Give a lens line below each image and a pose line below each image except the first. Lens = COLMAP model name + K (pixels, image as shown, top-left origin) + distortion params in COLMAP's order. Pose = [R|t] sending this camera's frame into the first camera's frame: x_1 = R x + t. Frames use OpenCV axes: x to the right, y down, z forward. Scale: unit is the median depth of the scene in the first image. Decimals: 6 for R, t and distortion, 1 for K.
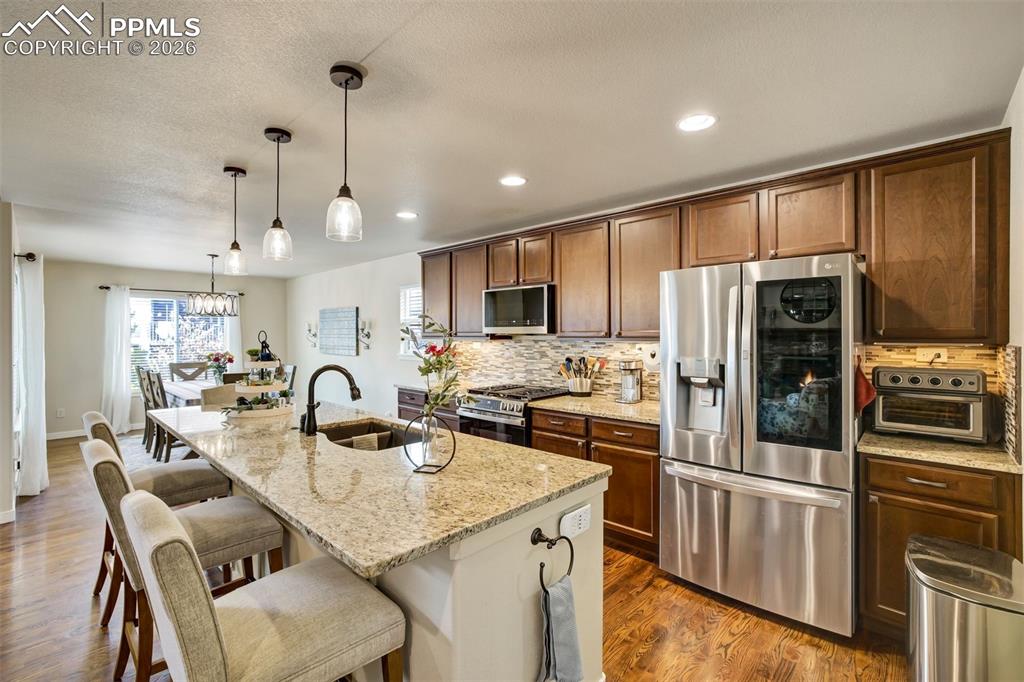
lens RADIAL K [[438.0, 0, 517.5], [0, 438.0, 337.9], [0, 0, 1]] dist [-0.015606, 0.000849]
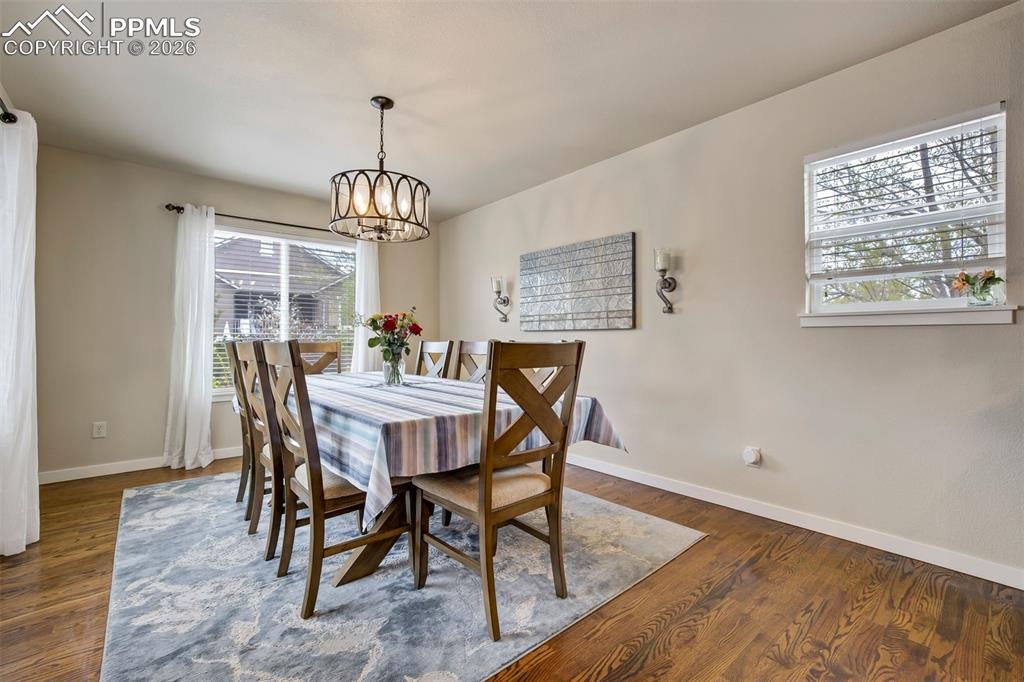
lens RADIAL K [[438.0, 0, 513.8], [0, 438.0, 339.6], [0, 0, 1]] dist [-0.015606, 0.000849]
pose [[0.993138, 0.002277, -0.116926, -0.445444], [-0.003800, 0.999911, -0.012800, 0.060512], [0.116886, 0.013156, 0.993058, 0.487372]]
